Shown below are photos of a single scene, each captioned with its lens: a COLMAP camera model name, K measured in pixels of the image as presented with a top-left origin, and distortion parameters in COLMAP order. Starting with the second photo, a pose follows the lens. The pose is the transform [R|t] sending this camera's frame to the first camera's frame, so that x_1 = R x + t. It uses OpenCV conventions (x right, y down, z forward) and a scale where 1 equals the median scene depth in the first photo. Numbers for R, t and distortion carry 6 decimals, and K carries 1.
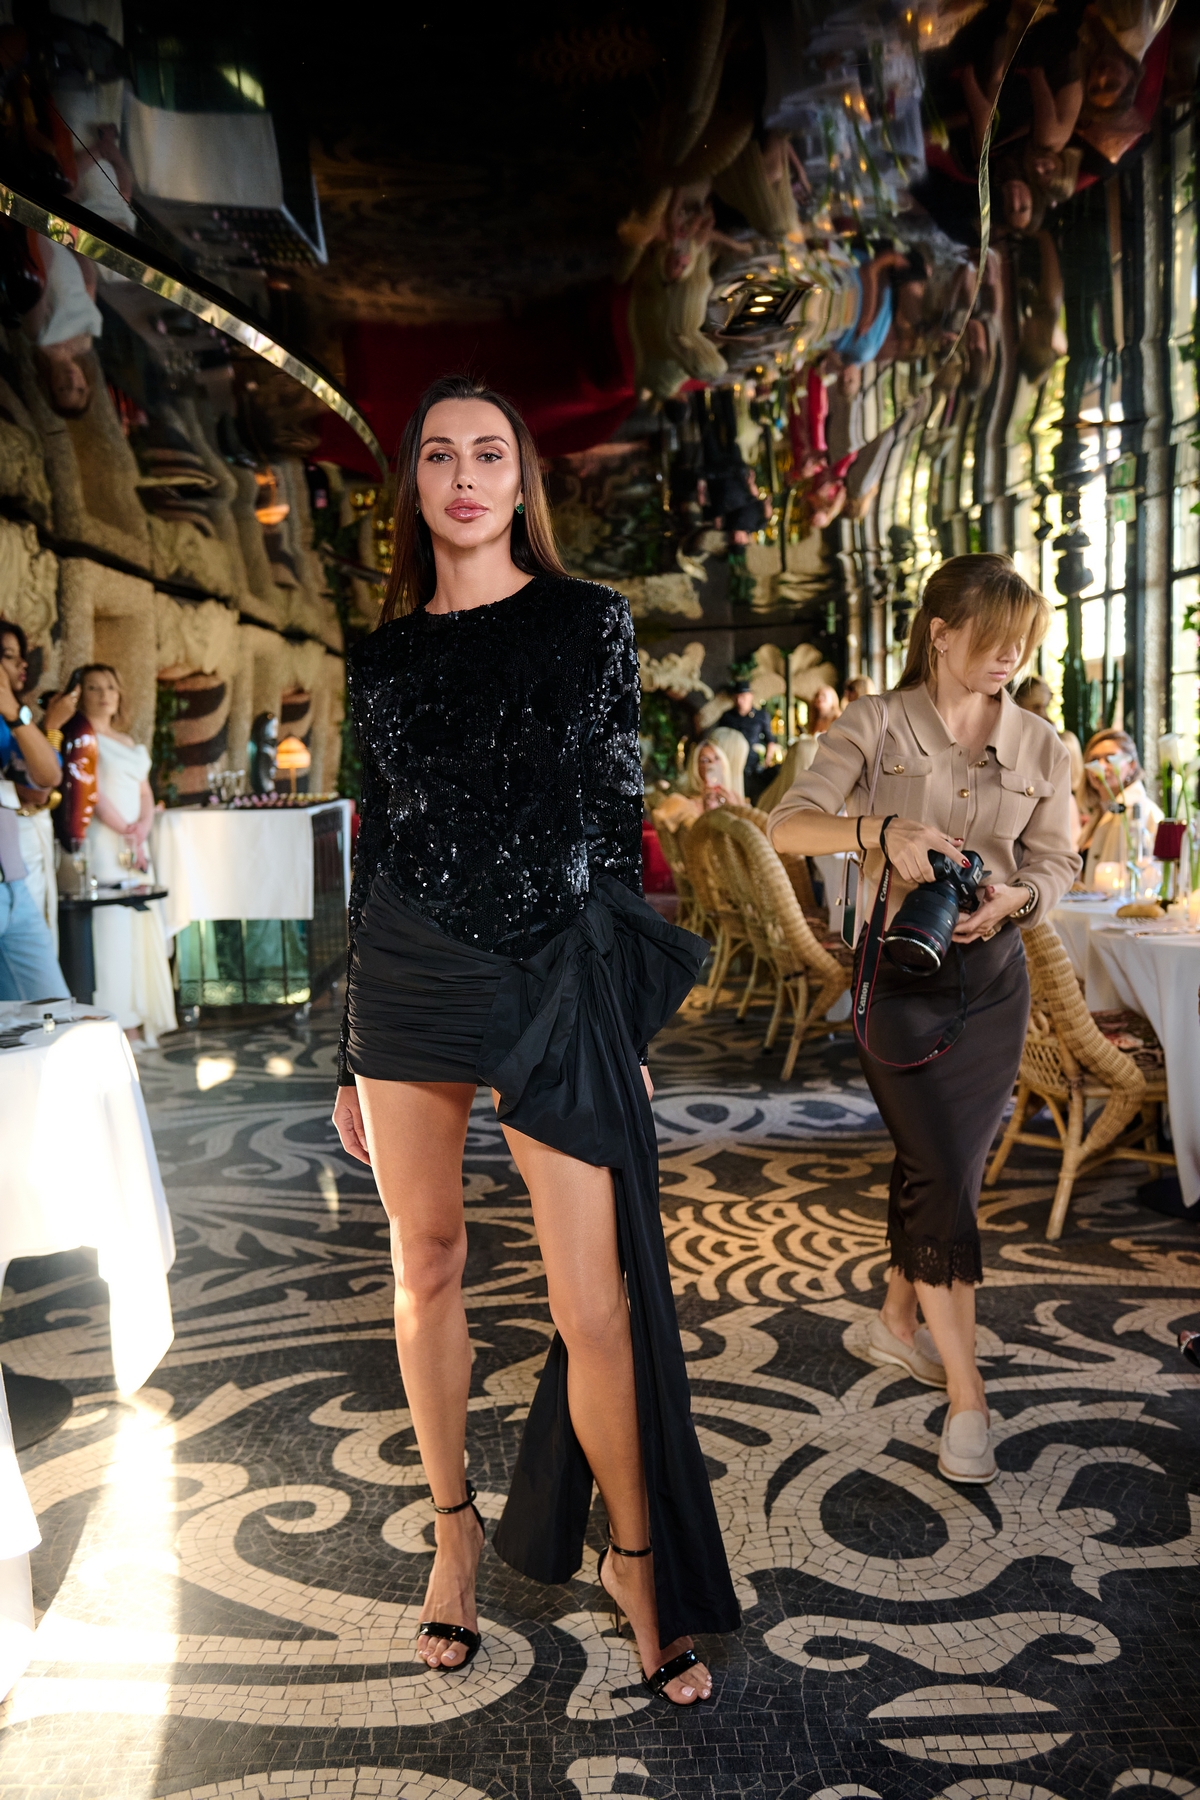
lens RADIAL K [[1591.8, 0, 589.9], [0, 1591.8, 905.9], [0, 0, 1]] dist [-0.000121, 0.003532]
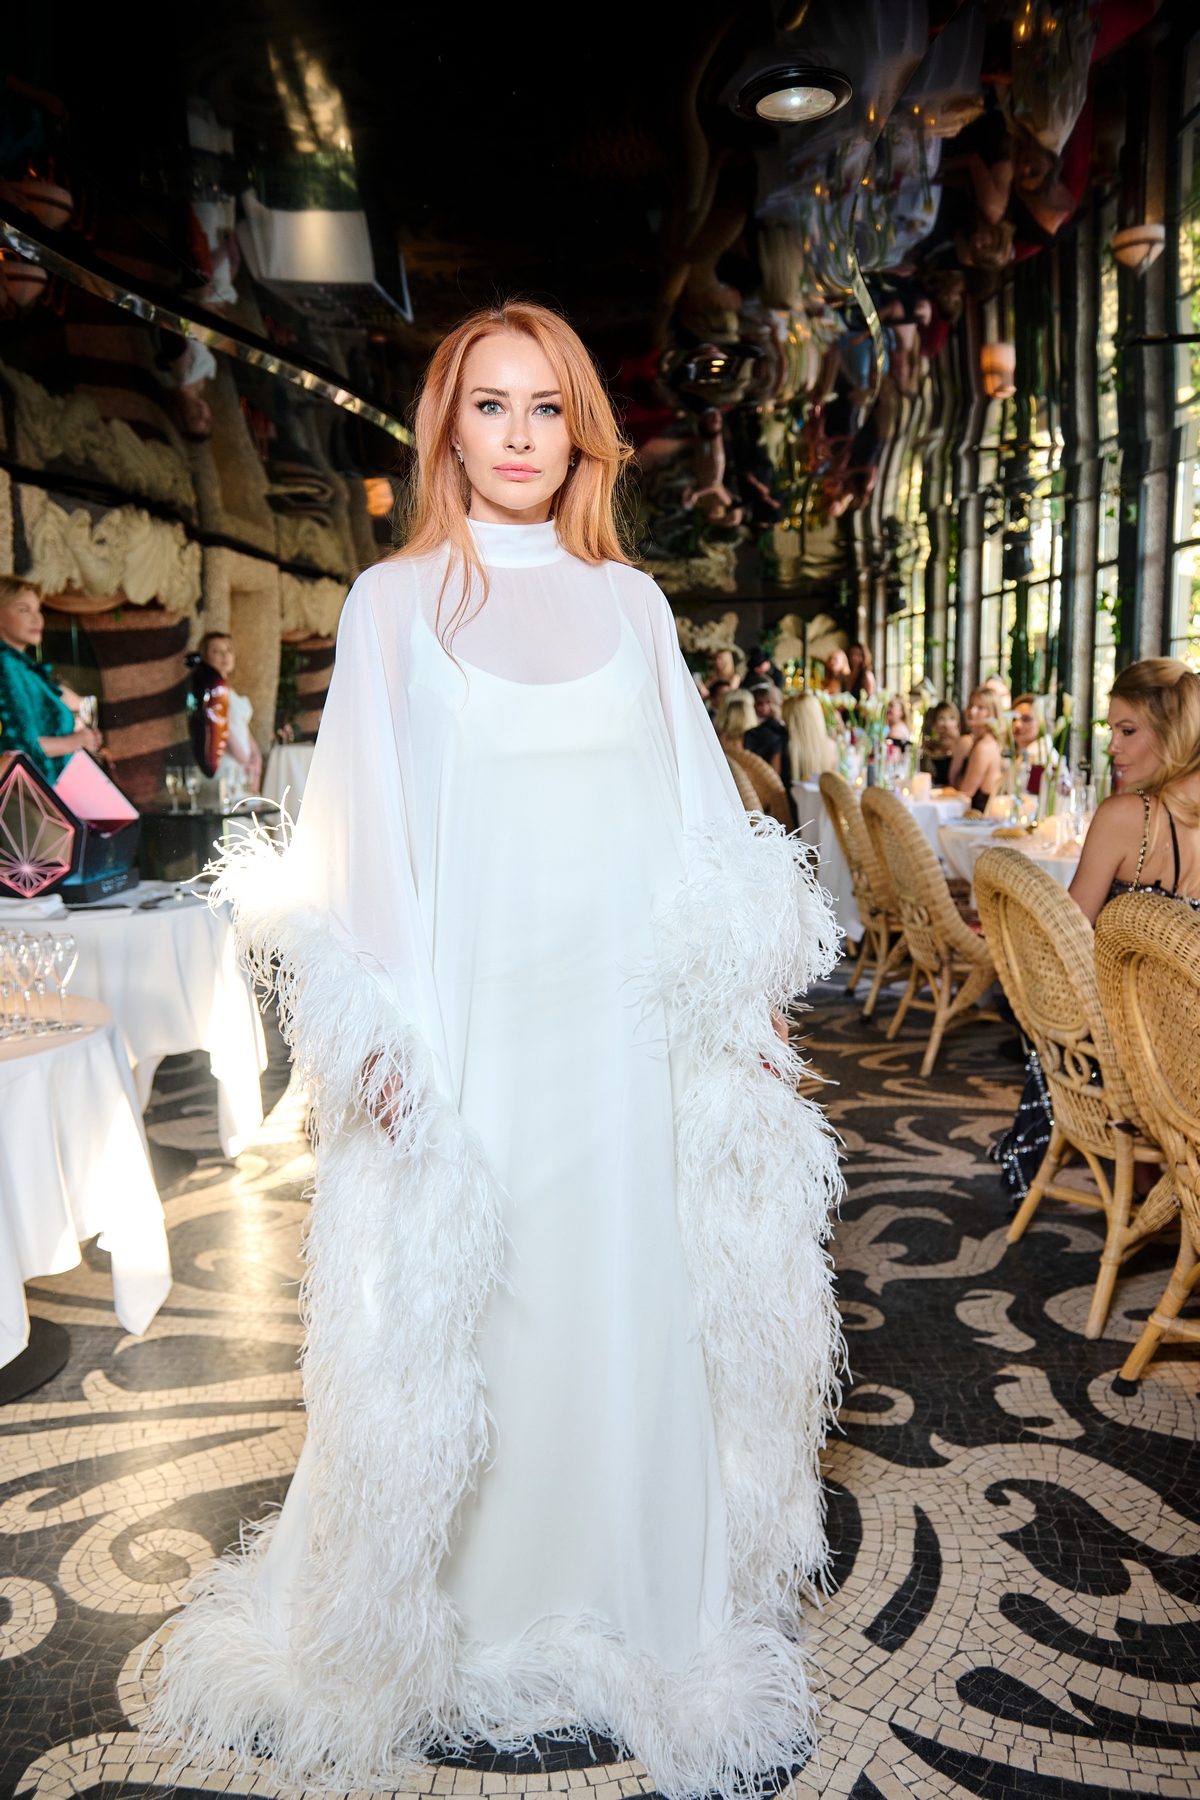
lens RADIAL K [[1353.8, 0, 600.0], [0, 1353.8, 900.0], [0, 0, 1]] dist [-0.037192, 0.000341]
pose [[0.998852, 0.018303, -0.044273, 0.065176], [-0.016067, 0.998602, 0.050349, 0.008654], [0.045132, -0.049579, 0.997750, -0.134433]]
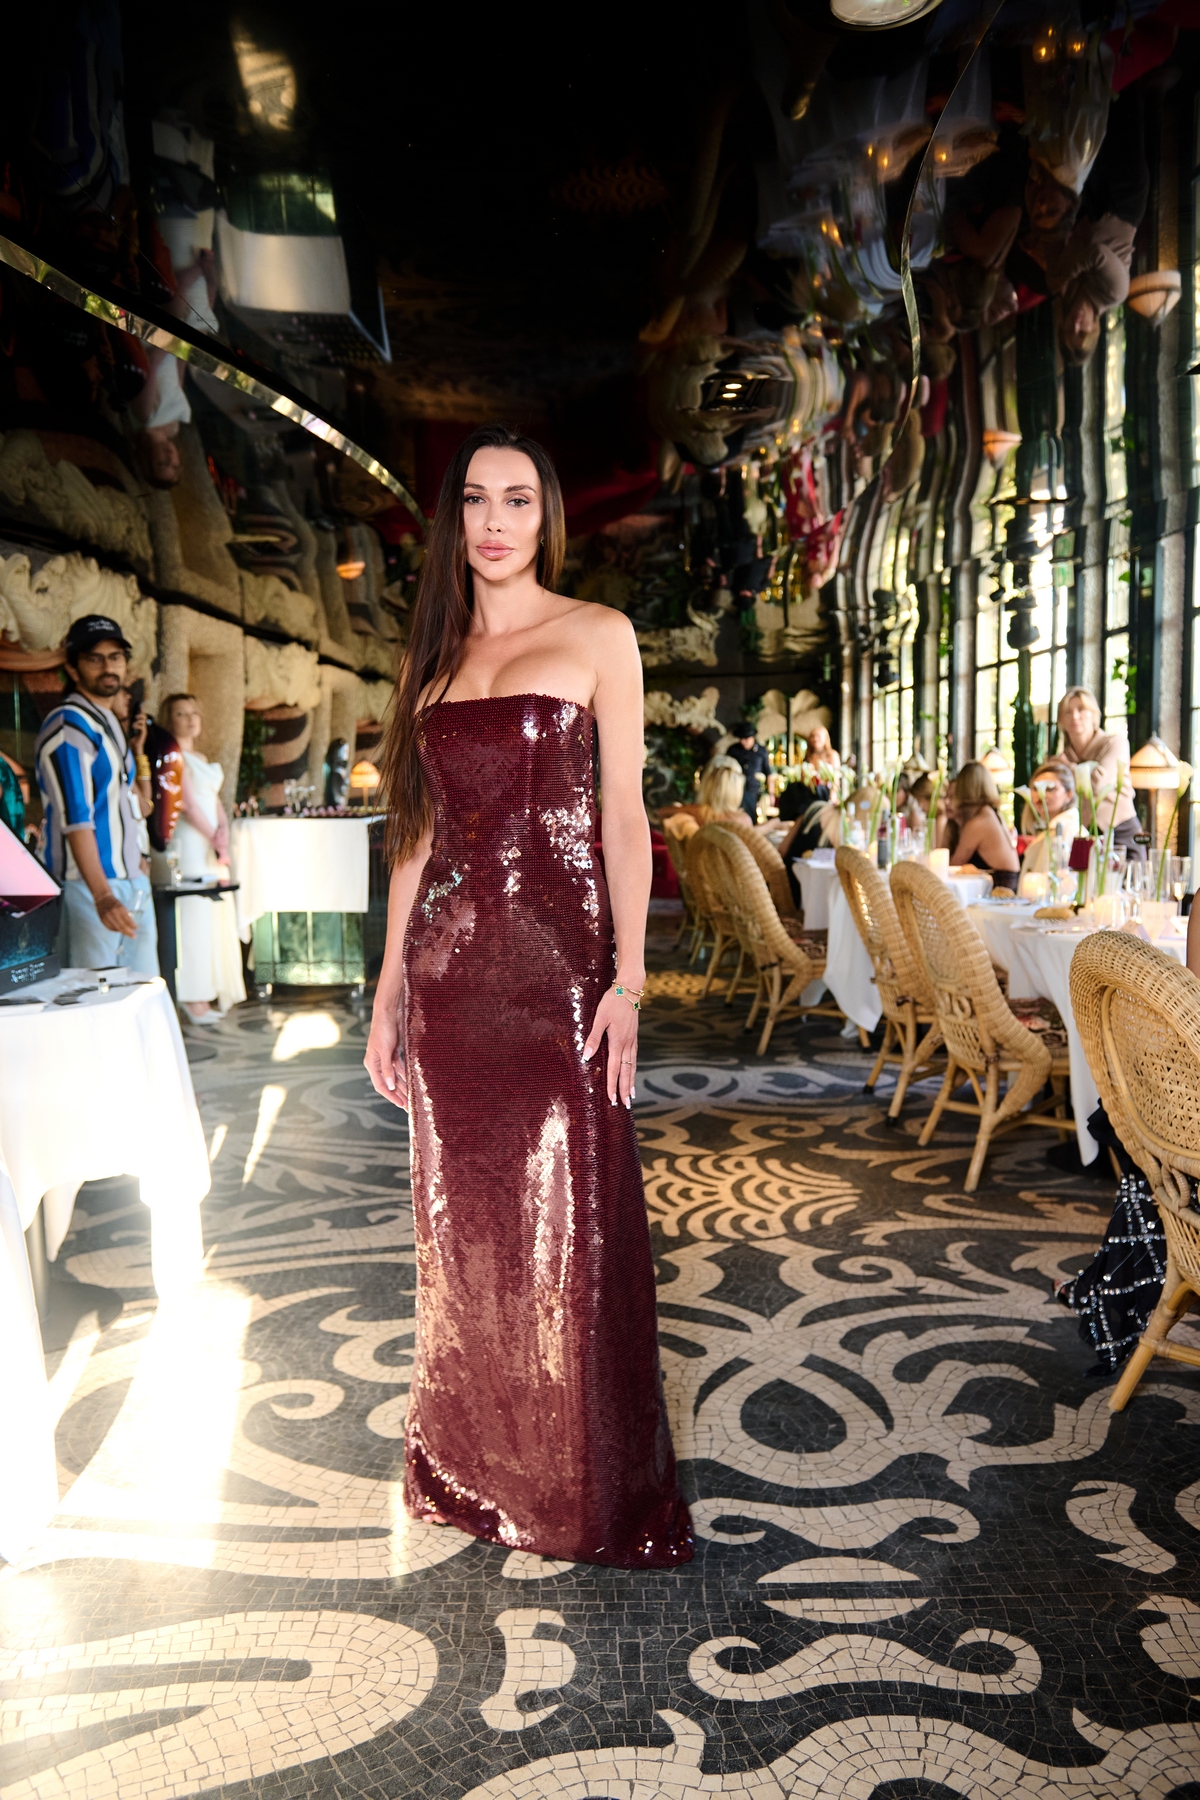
lens RADIAL K [[1351.7, 0, 606.1], [0, 1351.7, 909.3], [0, 0, 1]] dist [-0.037872, 0.001342]
pose [[0.999673, 0.017481, -0.018642, 0.037873], [-0.017520, 0.999845, -0.001968, 0.008787], [0.018605, 0.002294, 0.999824, 0.005031]]
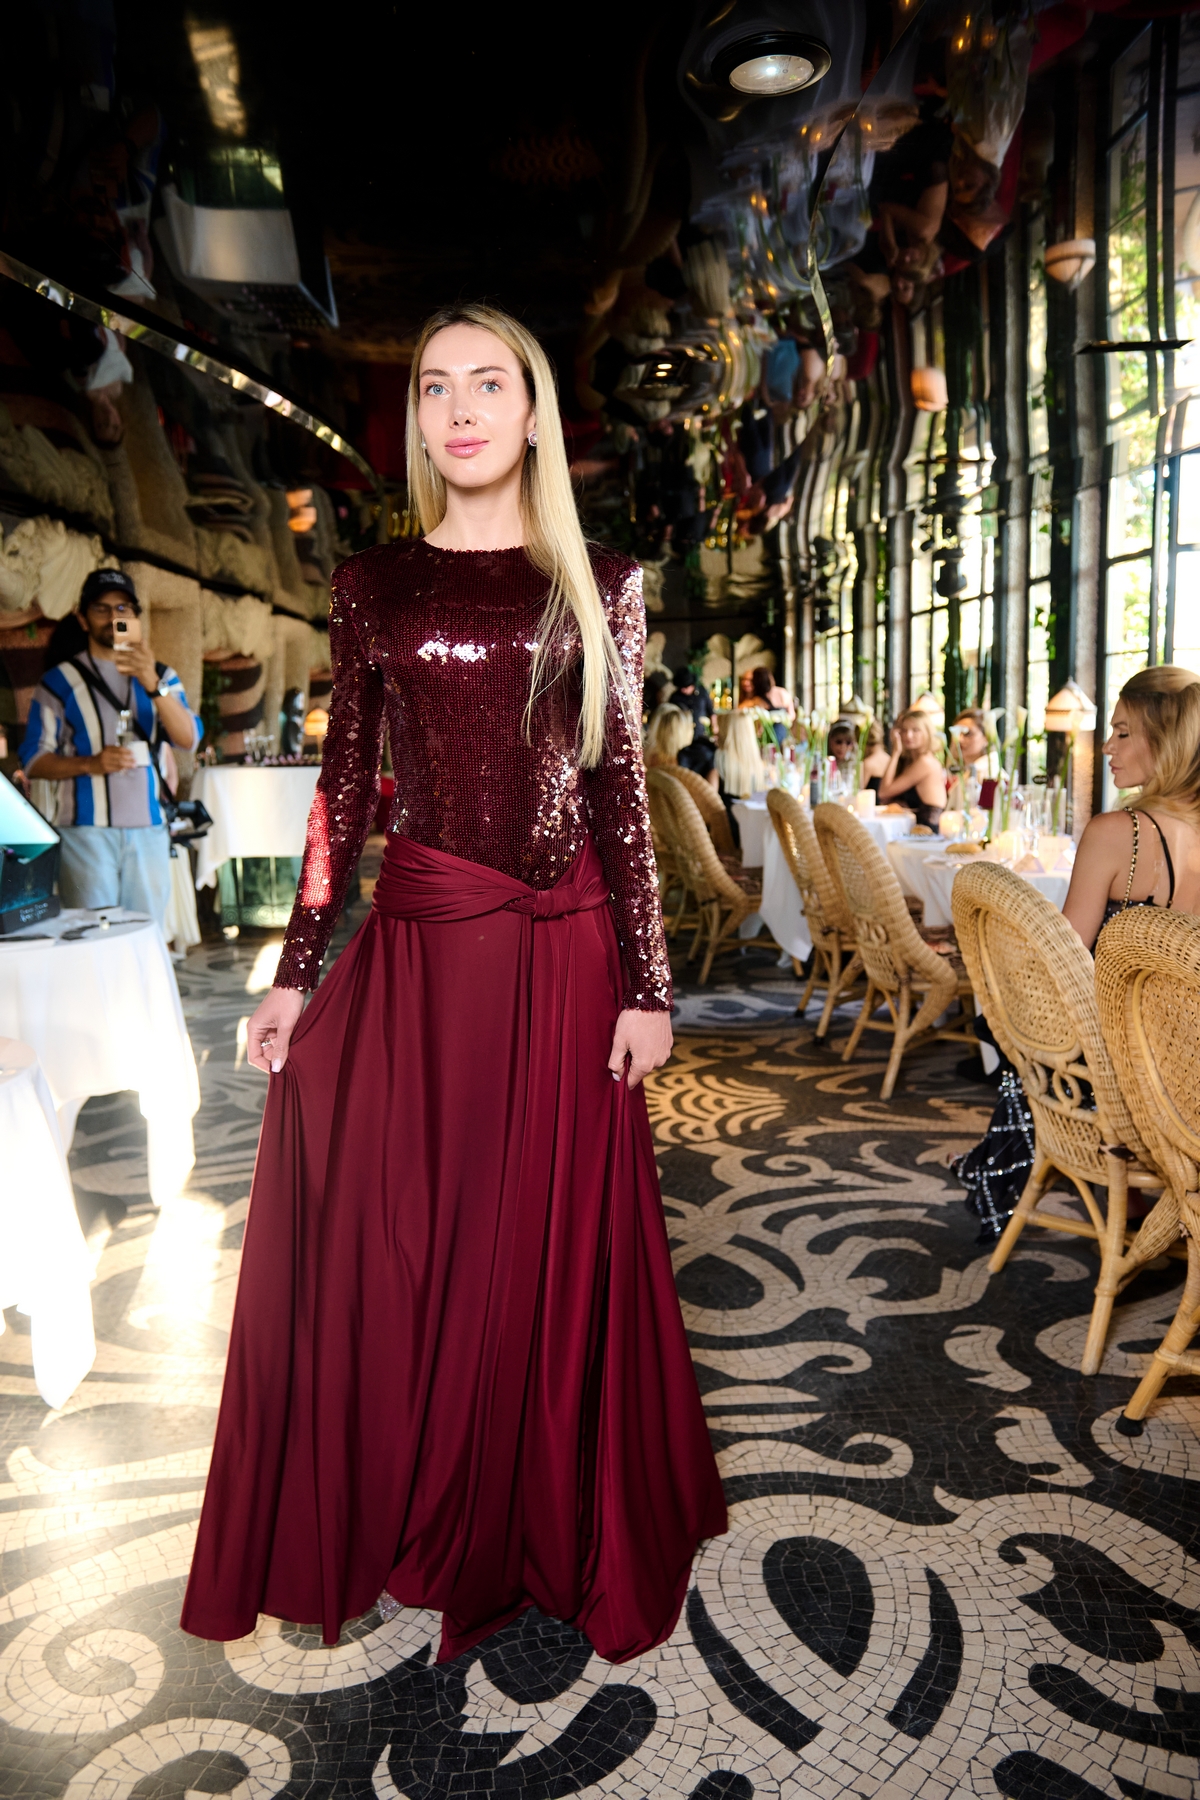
lens RADIAL K [[1351.7, 0, 606.1], [0, 1351.7, 909.3], [0, 0, 1]] dist [-0.037872, 0.001342]
pose [[0.999852, 0.004276, 0.016672, 0.043163], [-0.004942, 0.999182, 0.040130, 0.011019], [-0.016487, -0.040207, 0.999055, -0.090896]]
